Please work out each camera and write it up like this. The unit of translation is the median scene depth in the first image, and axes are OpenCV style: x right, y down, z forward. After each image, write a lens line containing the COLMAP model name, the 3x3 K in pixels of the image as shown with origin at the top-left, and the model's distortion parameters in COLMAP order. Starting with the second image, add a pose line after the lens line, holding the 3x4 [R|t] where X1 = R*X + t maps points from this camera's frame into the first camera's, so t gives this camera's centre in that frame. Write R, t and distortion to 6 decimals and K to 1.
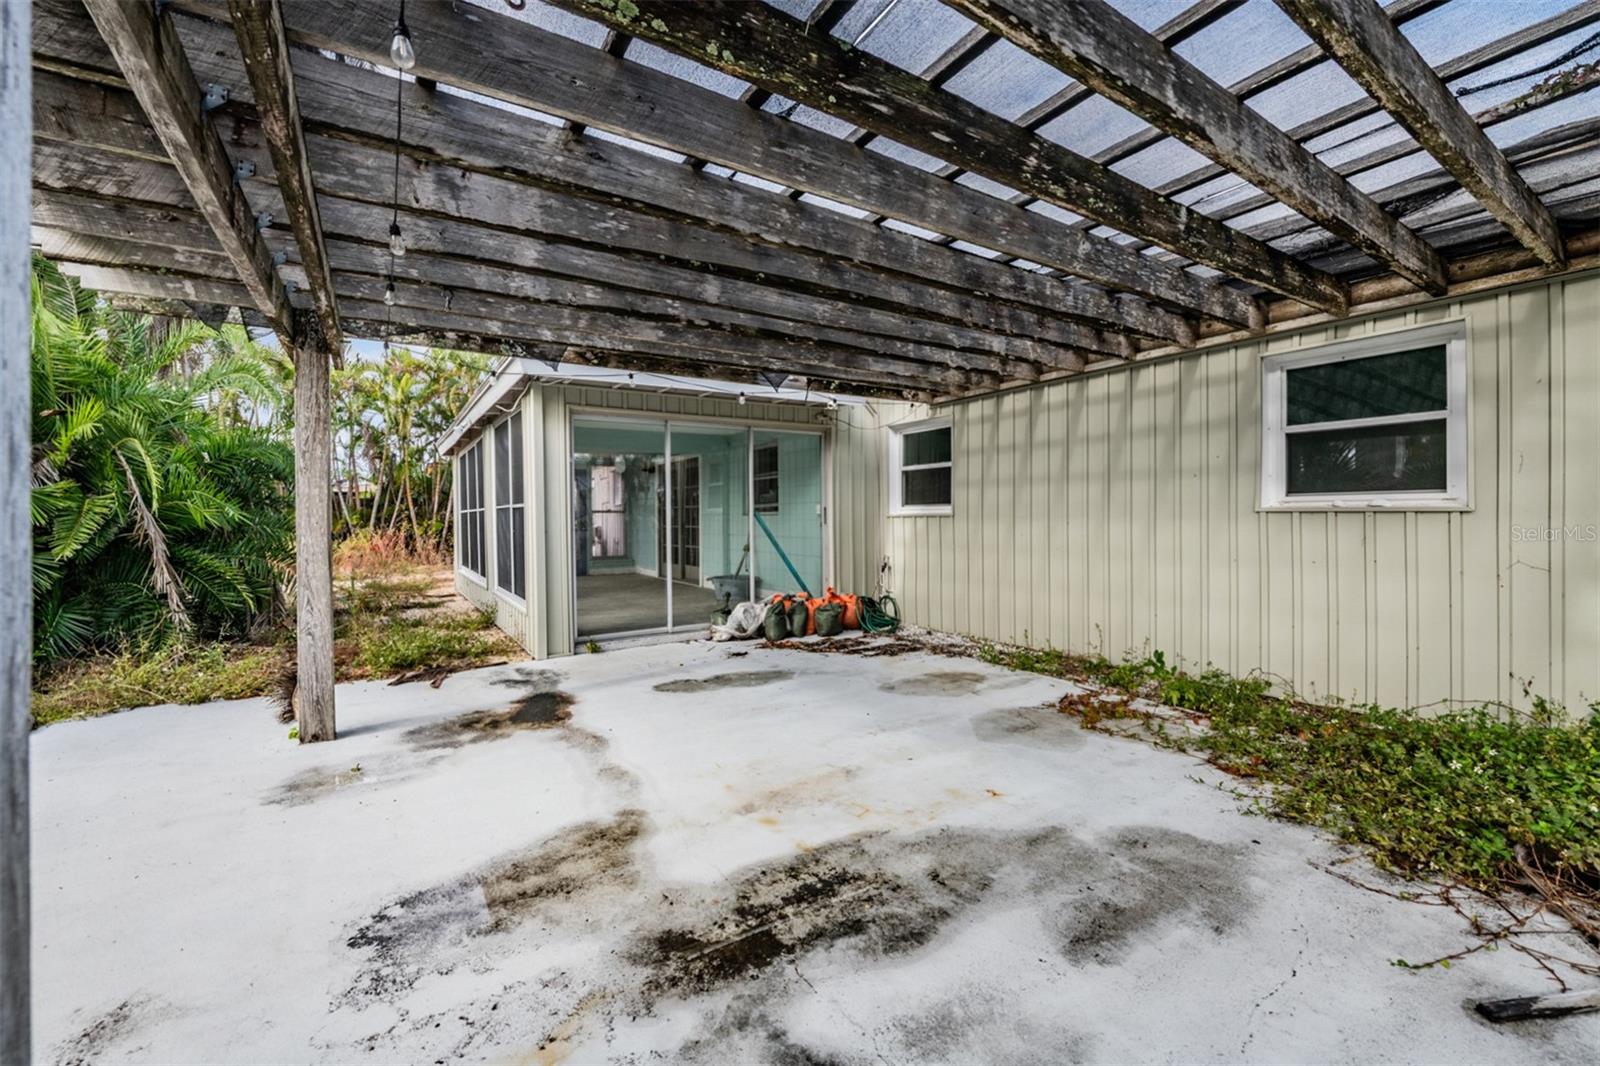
lens RADIAL K [[647.5, 0, 809.1], [0, 647.5, 515.7], [0, 0, 1]] dist [0.000891, -0.006278]
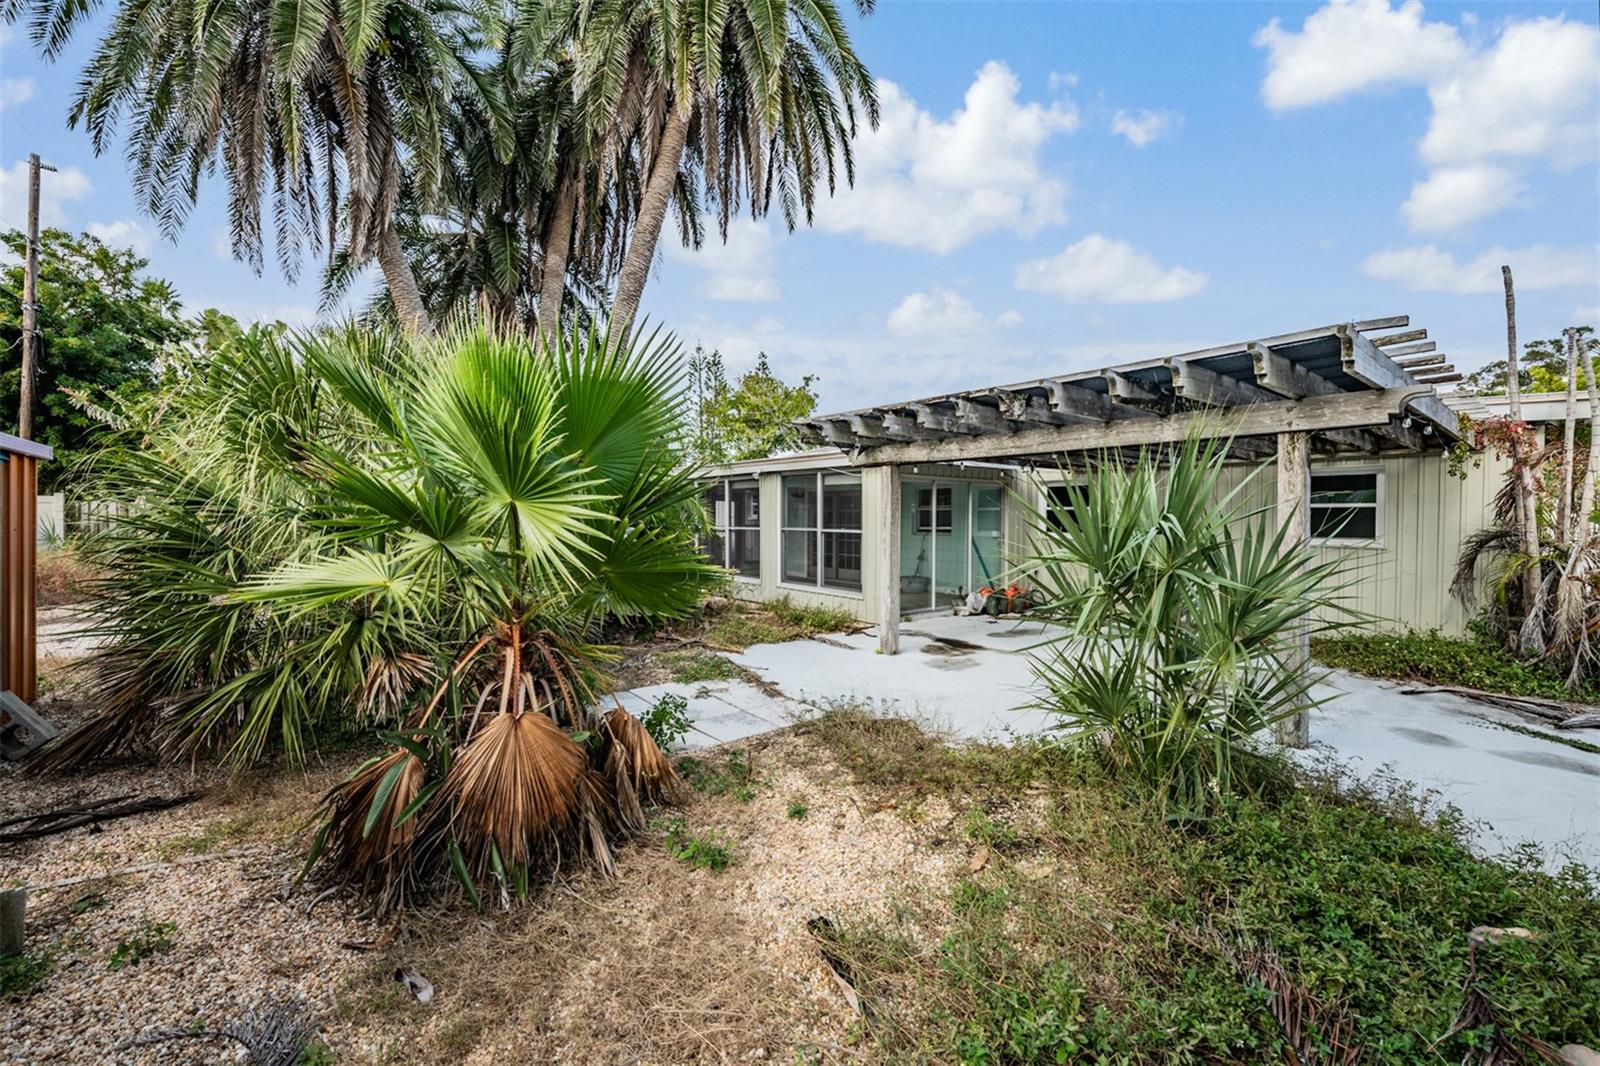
lens RADIAL K [[638.5, 0, 810.0], [0, 638.5, 523.5], [0, 0, 1]] dist [-0.002670, -0.007626]
pose [[0.994951, 0.012165, 0.099627, -1.270472], [-0.013016, 0.999884, 0.007899, -0.091748], [-0.099519, -0.009156, 0.994994, -1.068336]]
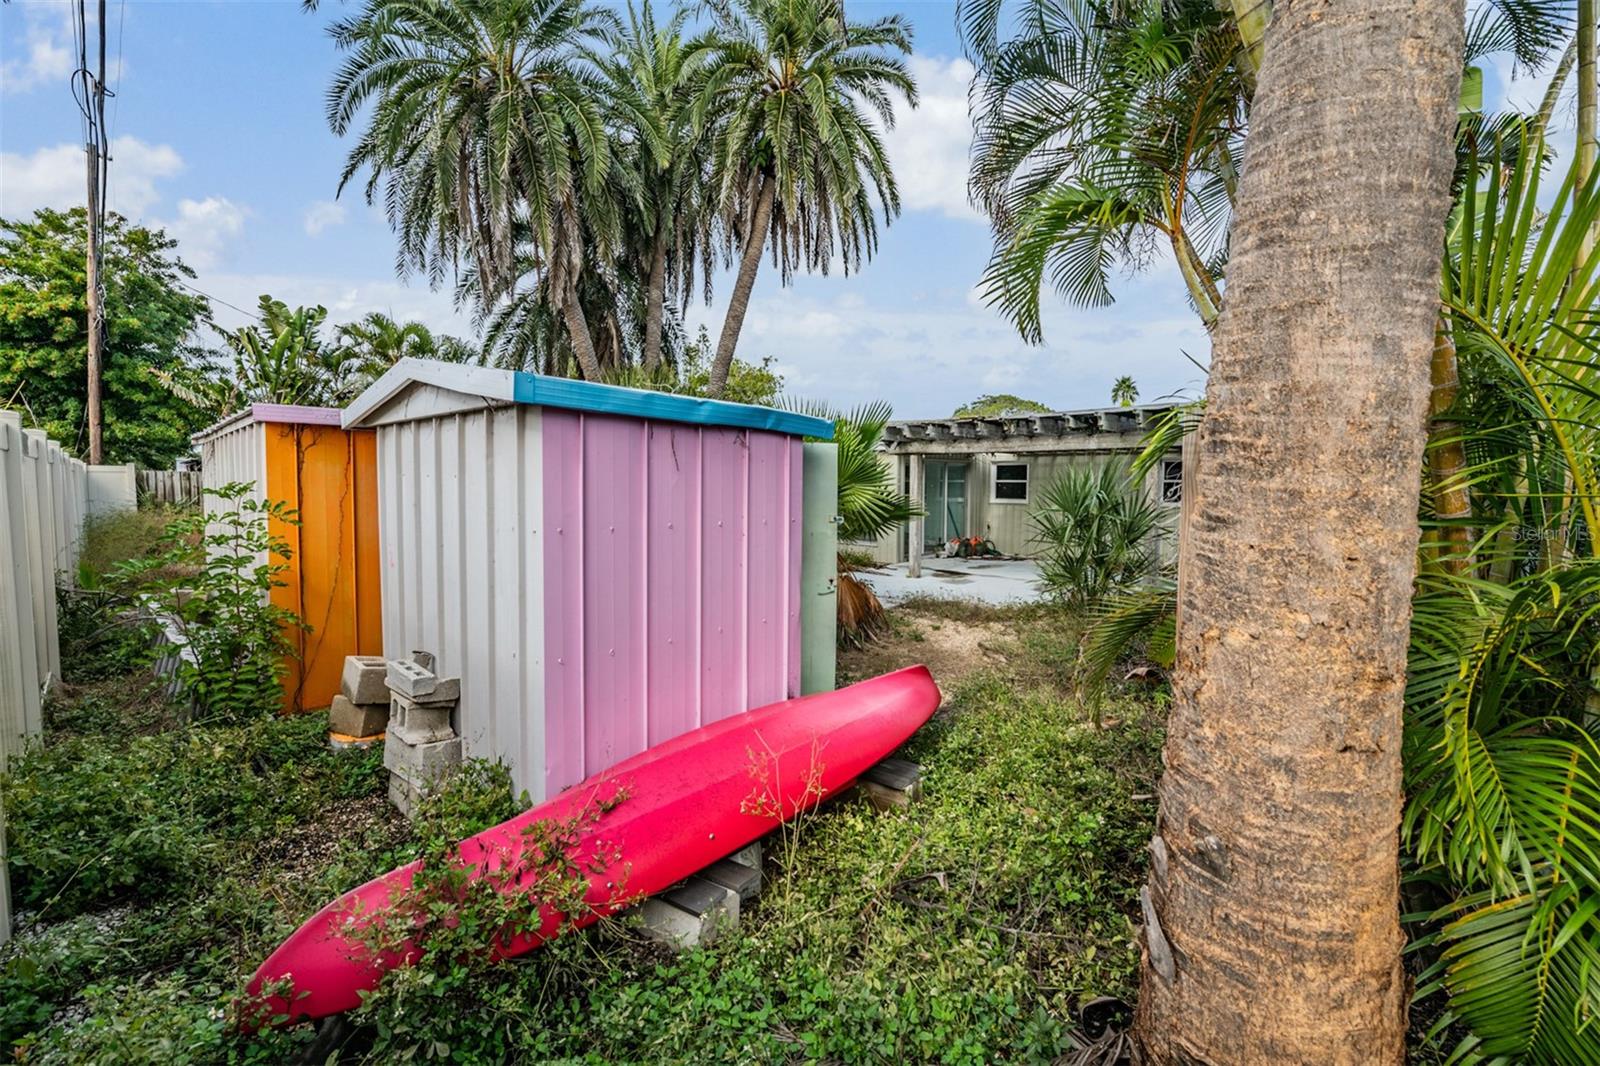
lens RADIAL K [[647.5, 0, 809.1], [0, 647.5, 515.7], [0, 0, 1]] dist [0.000891, -0.006278]
pose [[0.971531, 0.004044, 0.236880, -2.116365], [-0.015328, 0.998832, 0.045812, -0.104408], [-0.236418, -0.048138, 0.970458, -2.075253]]
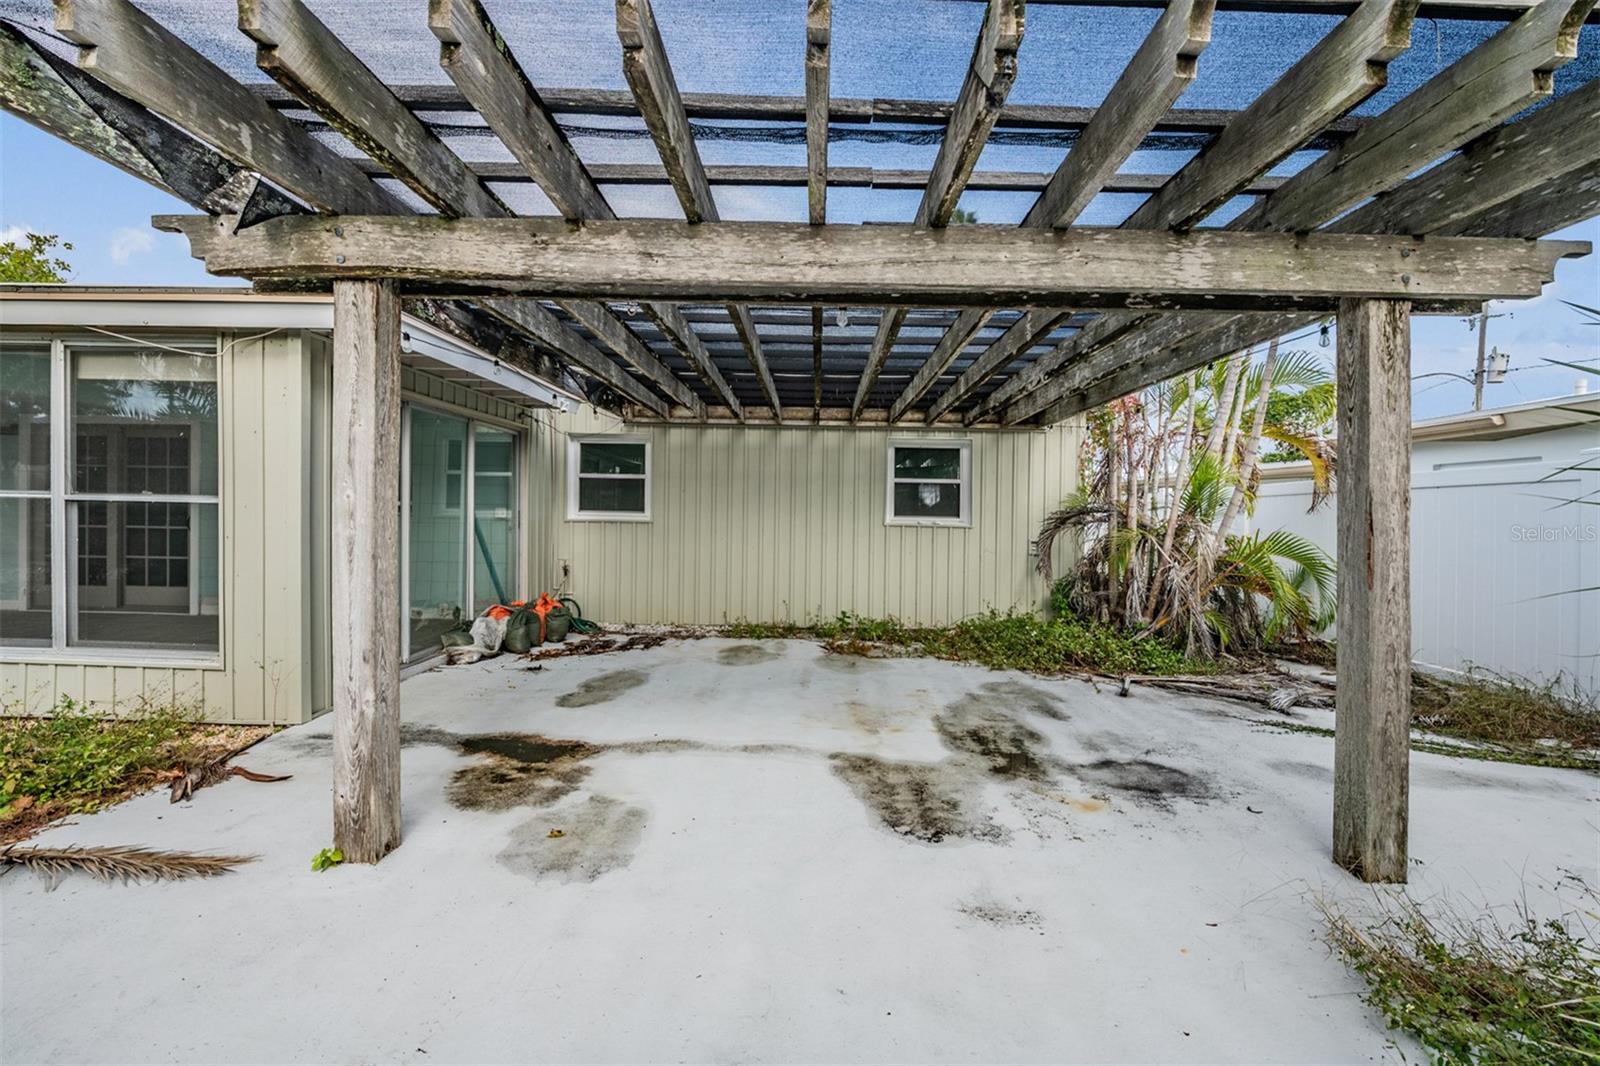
lens RADIAL K [[638.5, 0, 810.0], [0, 638.5, 523.5], [0, 0, 1]] dist [-0.002670, -0.007626]
pose [[0.555478, 0.007606, 0.831496, -1.101877], [-0.023971, 0.999689, 0.006869, -0.023972], [-0.831185, -0.023748, 0.555488, 0.249135]]
